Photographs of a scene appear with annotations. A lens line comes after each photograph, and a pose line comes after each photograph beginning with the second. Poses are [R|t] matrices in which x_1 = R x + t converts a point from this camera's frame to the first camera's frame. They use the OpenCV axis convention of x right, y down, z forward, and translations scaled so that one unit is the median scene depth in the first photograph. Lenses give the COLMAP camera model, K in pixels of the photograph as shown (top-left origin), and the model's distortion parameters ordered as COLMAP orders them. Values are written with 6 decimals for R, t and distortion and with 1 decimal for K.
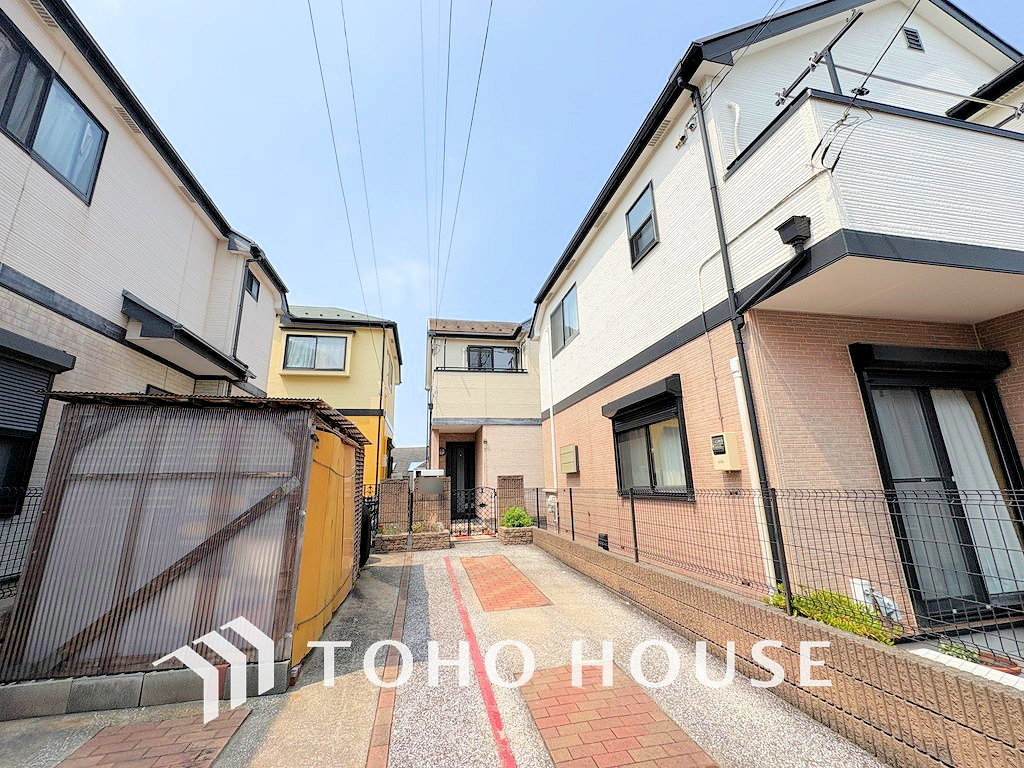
lens RADIAL K [[407.9, 0, 511.6], [0, 407.9, 381.5], [0, 0, 1]] dist [0.001030, 0.000475]
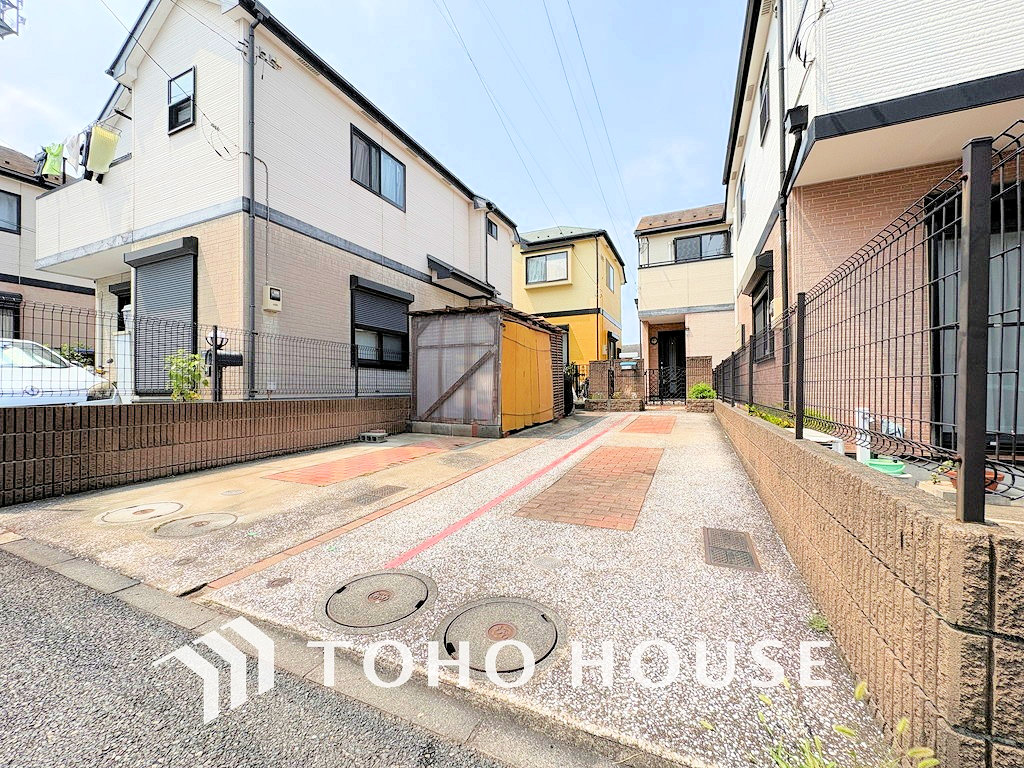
lens RADIAL K [[407.9, 0, 511.7], [0, 407.9, 383.0], [0, 0, 1]] dist [0.001030, 0.000475]
pose [[0.805849, 0.015849, -0.591909, 0.284207], [0.129104, 0.970888, 0.201764, 0.009982], [0.577876, -0.239010, 0.780342, -0.217855]]
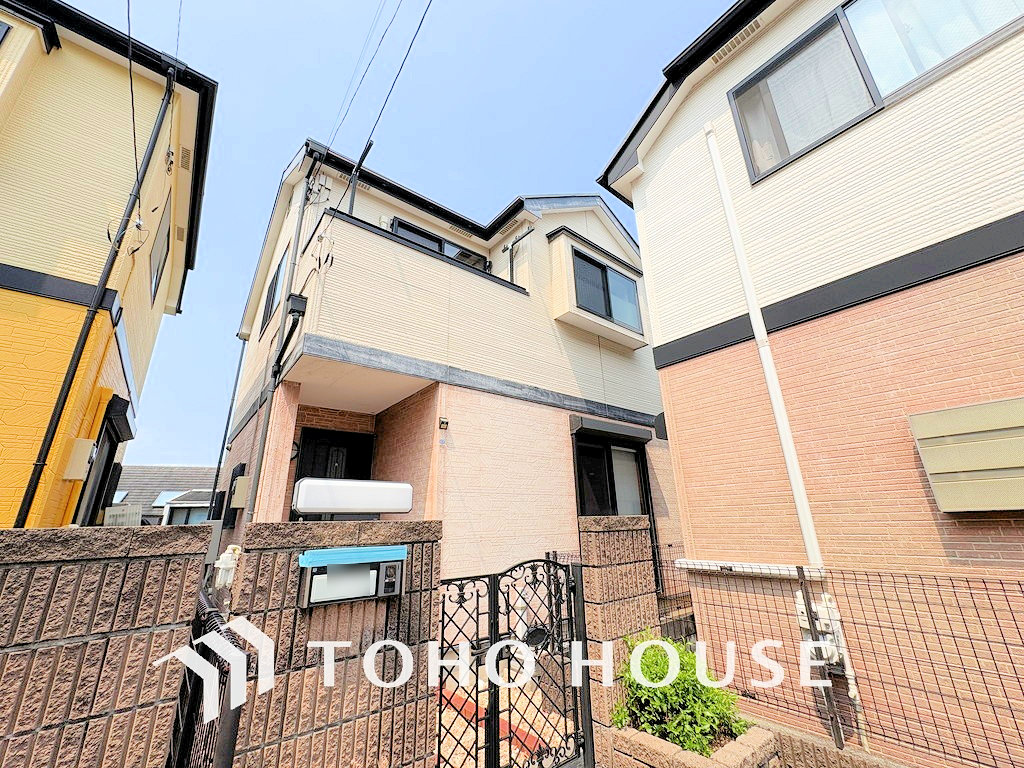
lens RADIAL K [[407.9, 0, 513.0], [0, 407.9, 379.9], [0, 0, 1]] dist [0.001030, 0.000475]
pose [[0.893596, 0.152270, 0.422256, -0.240406], [-0.110184, 0.986333, -0.122505, 0.202120], [-0.435139, 0.062944, 0.898160, 0.867043]]
